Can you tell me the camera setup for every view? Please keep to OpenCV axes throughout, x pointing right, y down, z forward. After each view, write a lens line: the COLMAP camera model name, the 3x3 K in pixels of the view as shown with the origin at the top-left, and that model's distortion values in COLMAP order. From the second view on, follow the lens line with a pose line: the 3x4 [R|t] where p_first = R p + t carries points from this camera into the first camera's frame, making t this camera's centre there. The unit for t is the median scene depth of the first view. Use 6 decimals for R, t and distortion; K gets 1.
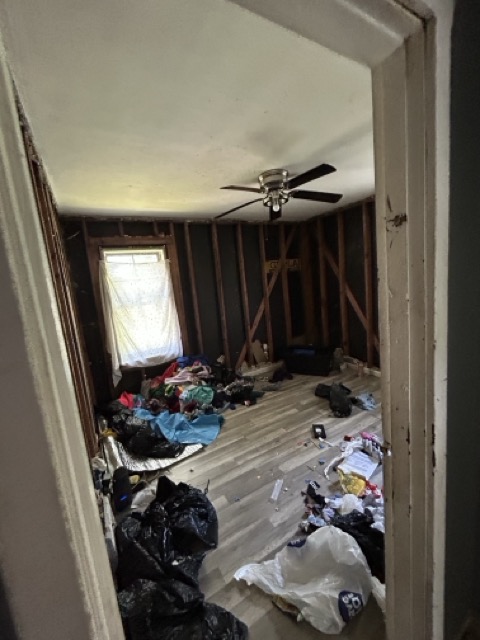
lens RADIAL K [[262.2, 0, 240.3], [0, 262.2, 321.6], [0, 0, 1]] dist [0.002361, 0.000619]
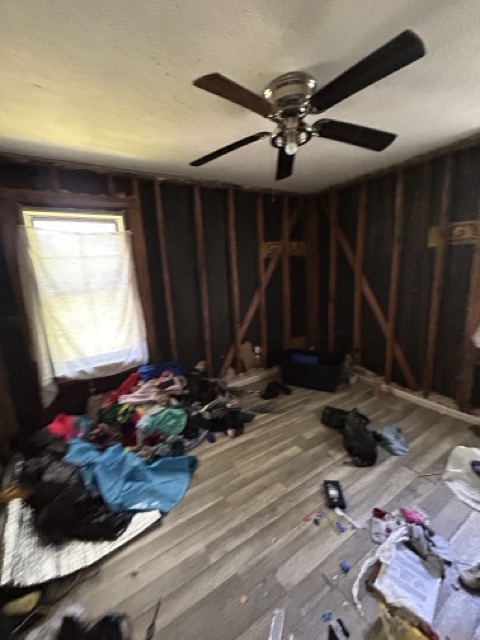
lens RADIAL K [[262.2, 0, 241.2], [0, 262.2, 315.6], [0, 0, 1]] dist [0.002361, 0.000619]
pose [[0.998198, 0.041660, 0.043194, 0.008429], [-0.043156, 0.998480, 0.034282, -0.047225], [-0.041700, -0.036084, 0.998478, 0.285951]]
